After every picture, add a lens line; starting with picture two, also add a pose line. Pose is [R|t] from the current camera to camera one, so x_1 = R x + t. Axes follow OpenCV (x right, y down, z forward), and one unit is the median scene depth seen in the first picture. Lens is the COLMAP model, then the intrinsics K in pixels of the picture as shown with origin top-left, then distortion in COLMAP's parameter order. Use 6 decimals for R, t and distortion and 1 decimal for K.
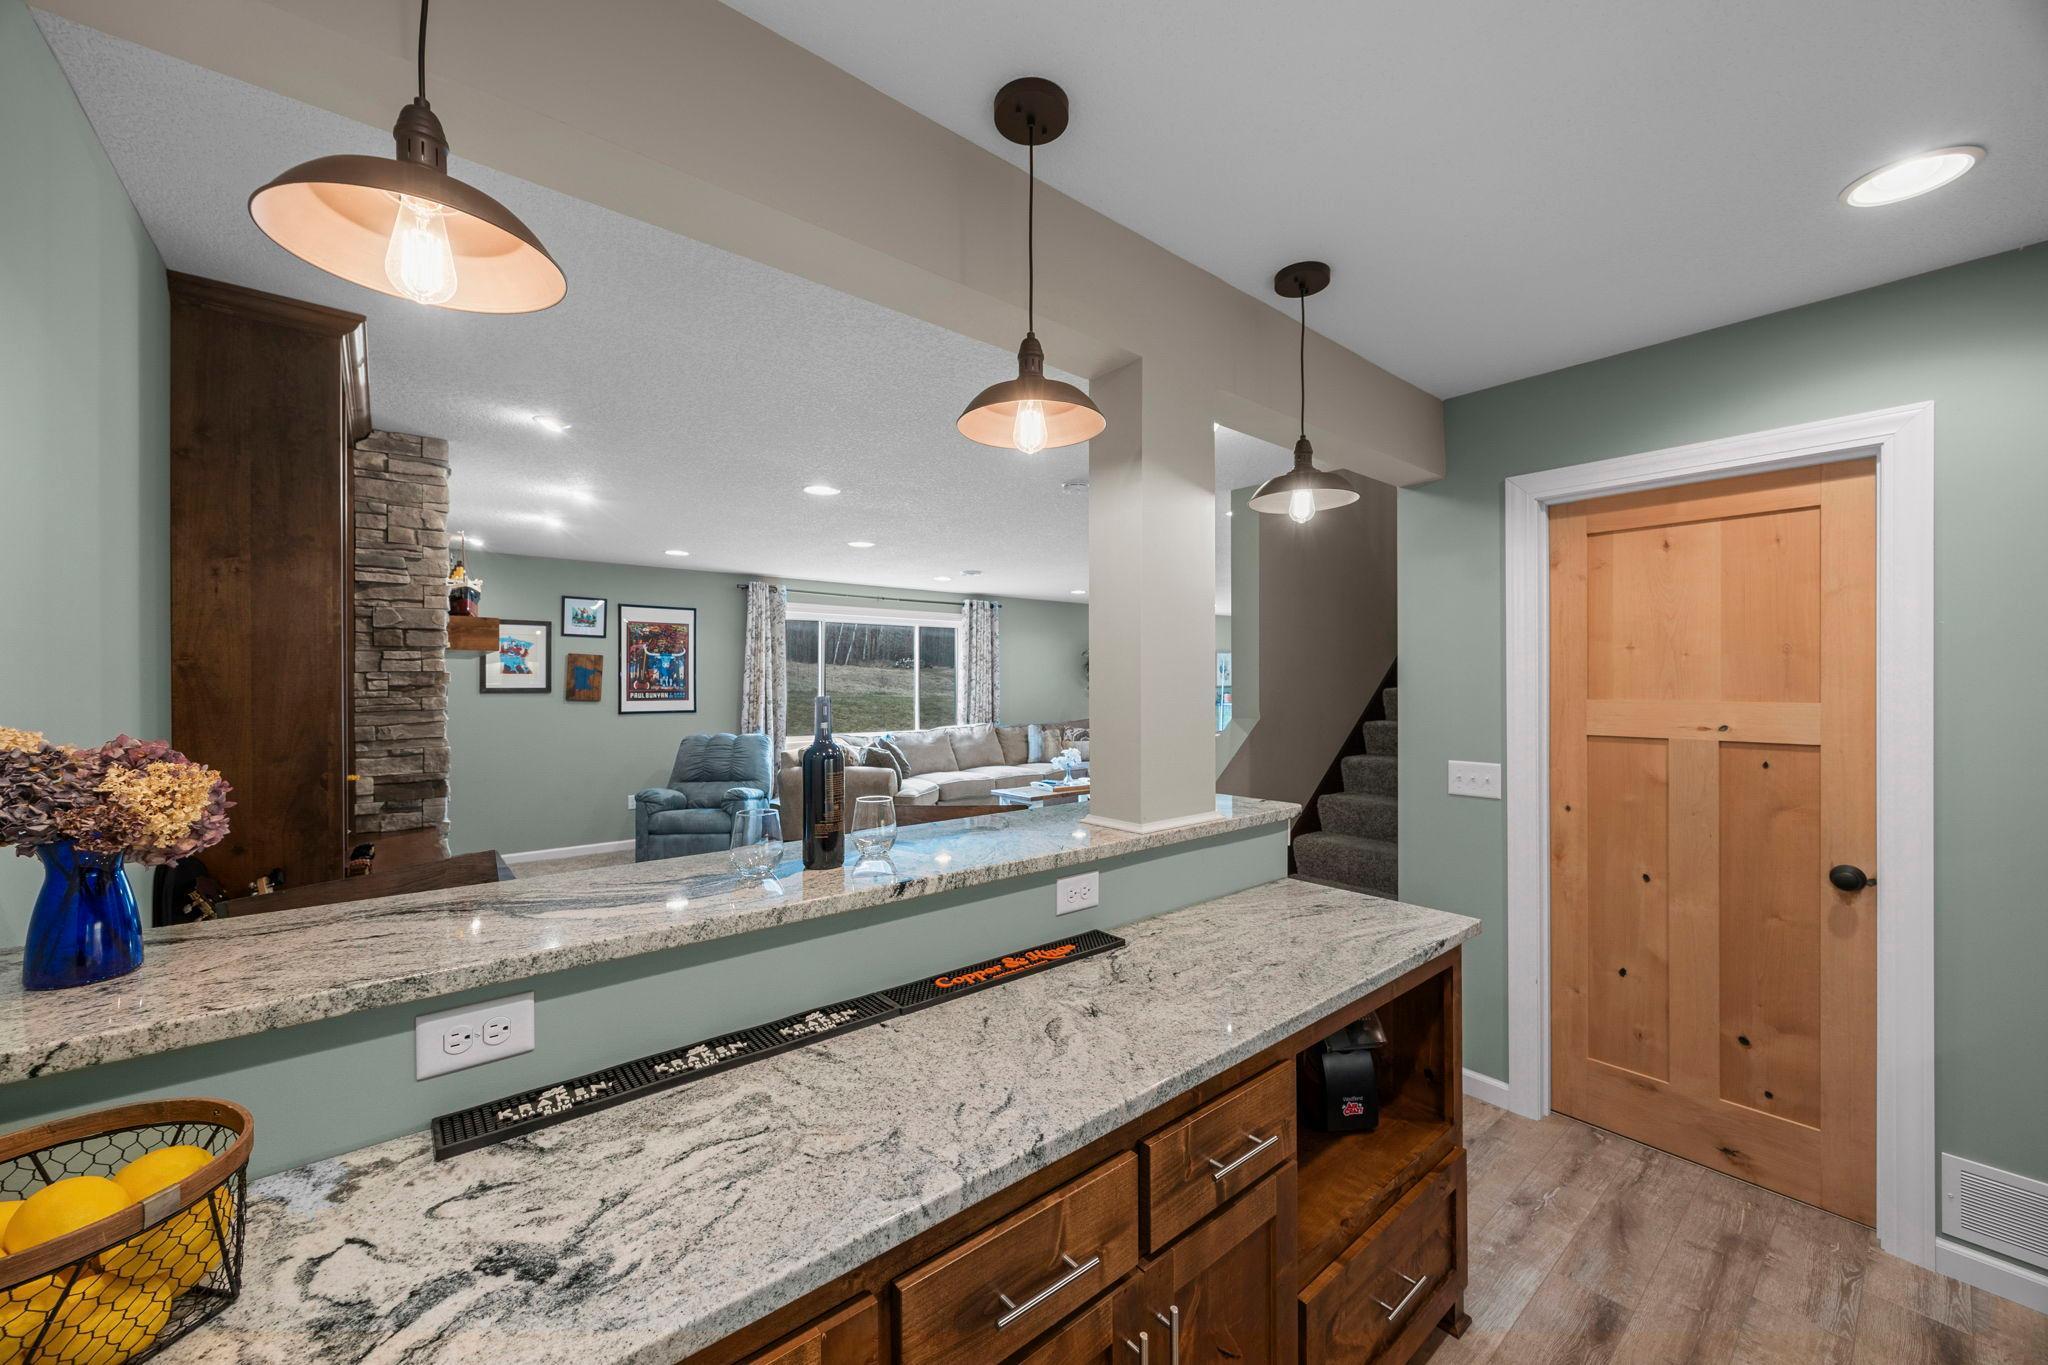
lens RADIAL K [[770.5, 0, 1022.5], [0, 770.5, 685.2], [0, 0, 1]] dist [-0.001476, -0.000088]
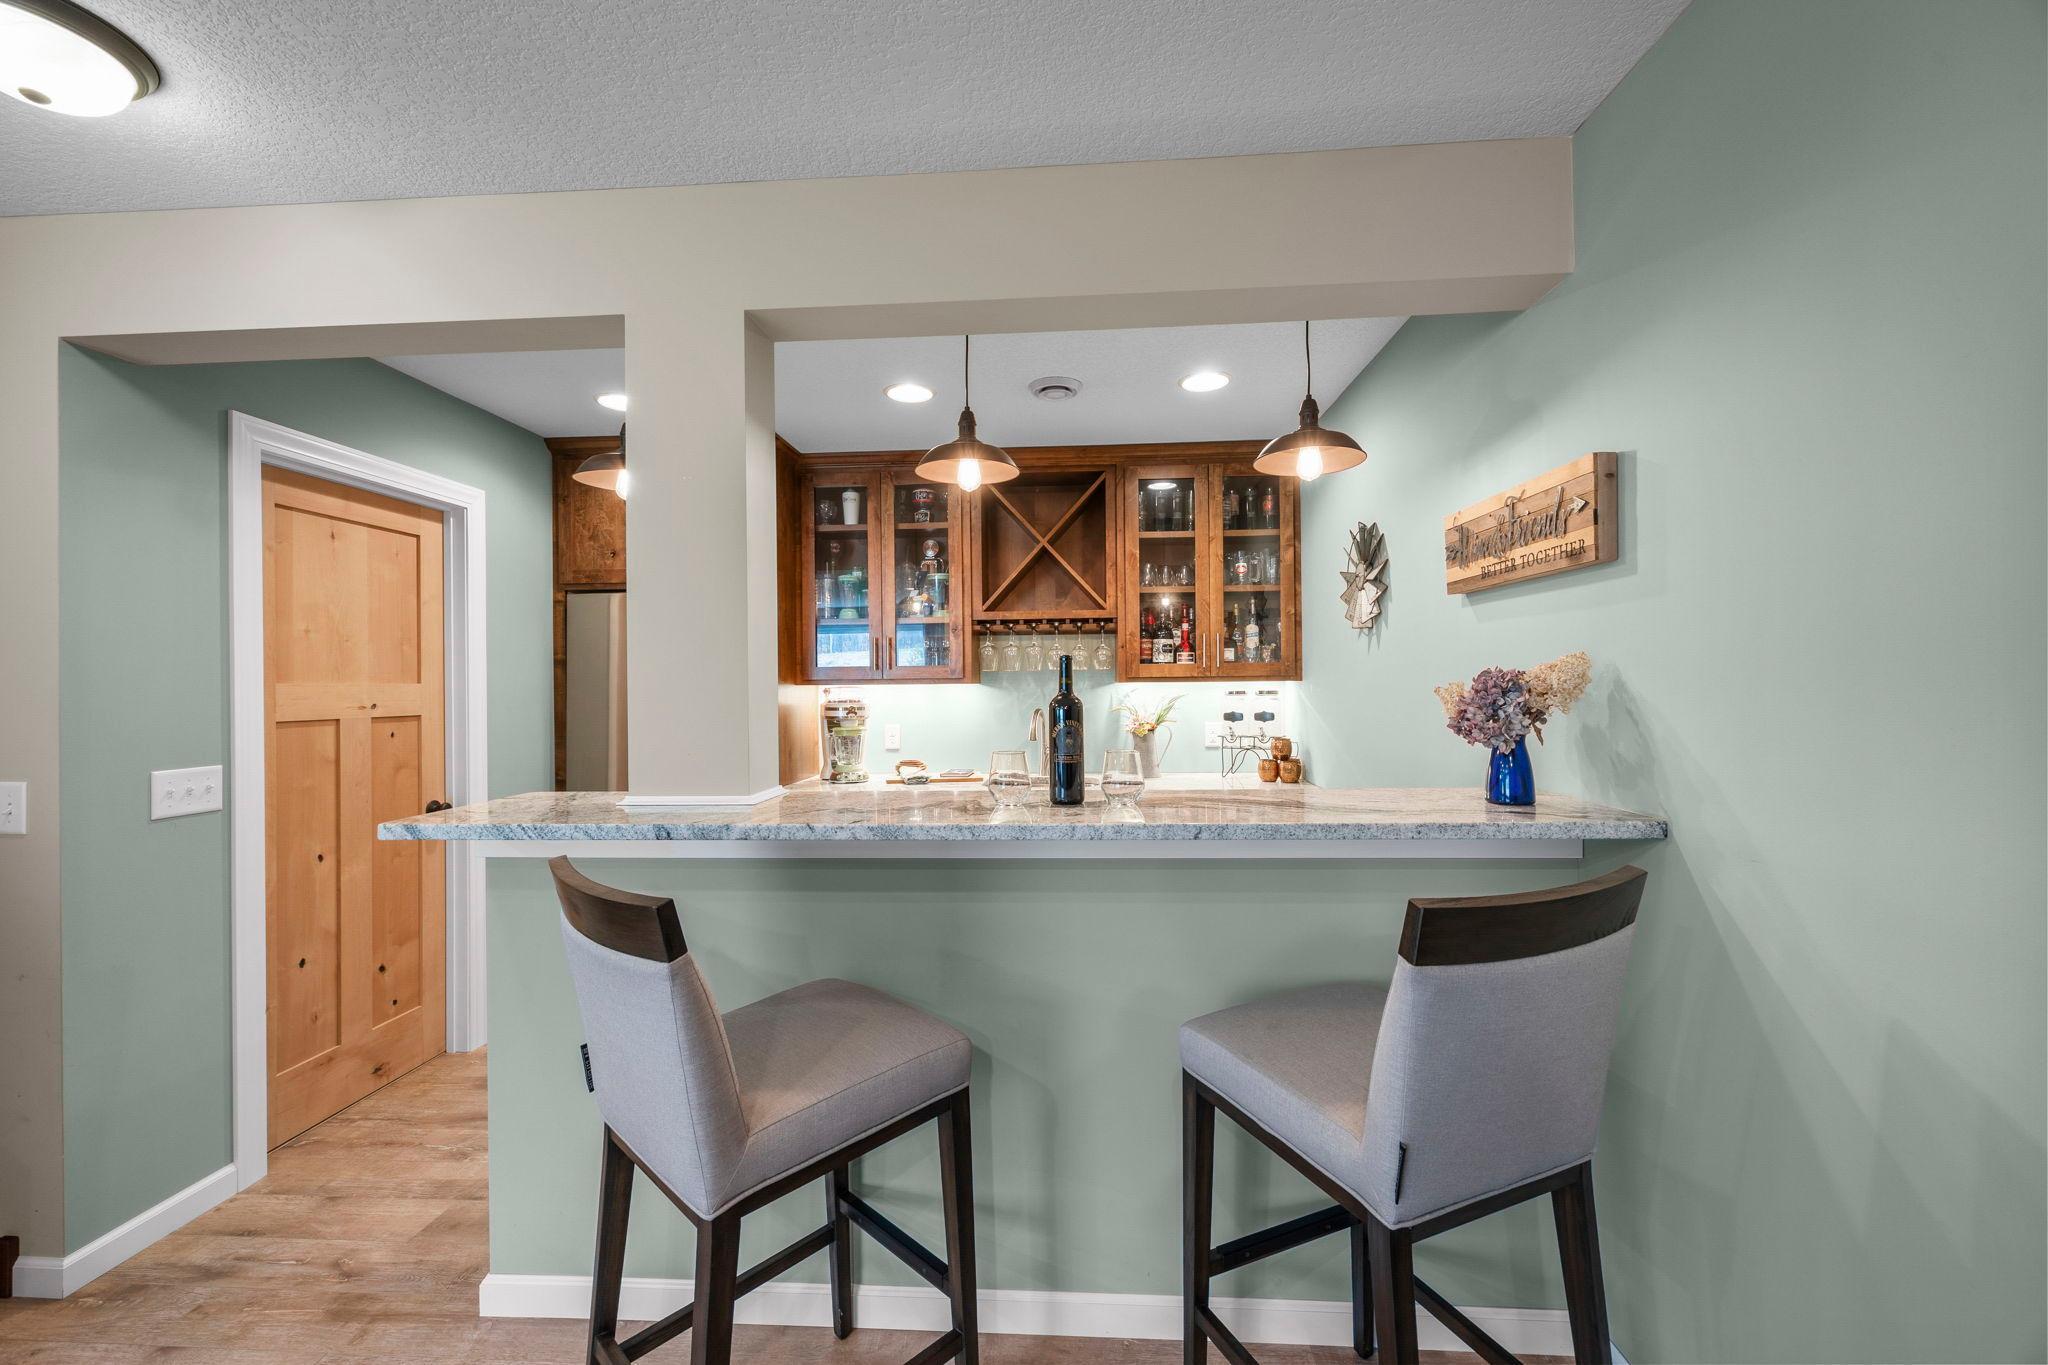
lens RADIAL K [[791.5, 0, 1026.6], [0, 791.5, 684.0], [0, 0, 1]] dist [0.003754, 0.000051]
pose [[-0.718604, 0.010503, 0.695340, -0.574625], [0.017658, 0.999839, 0.003146, 0.032148], [-0.695195, 0.014539, -0.718674, 1.064727]]
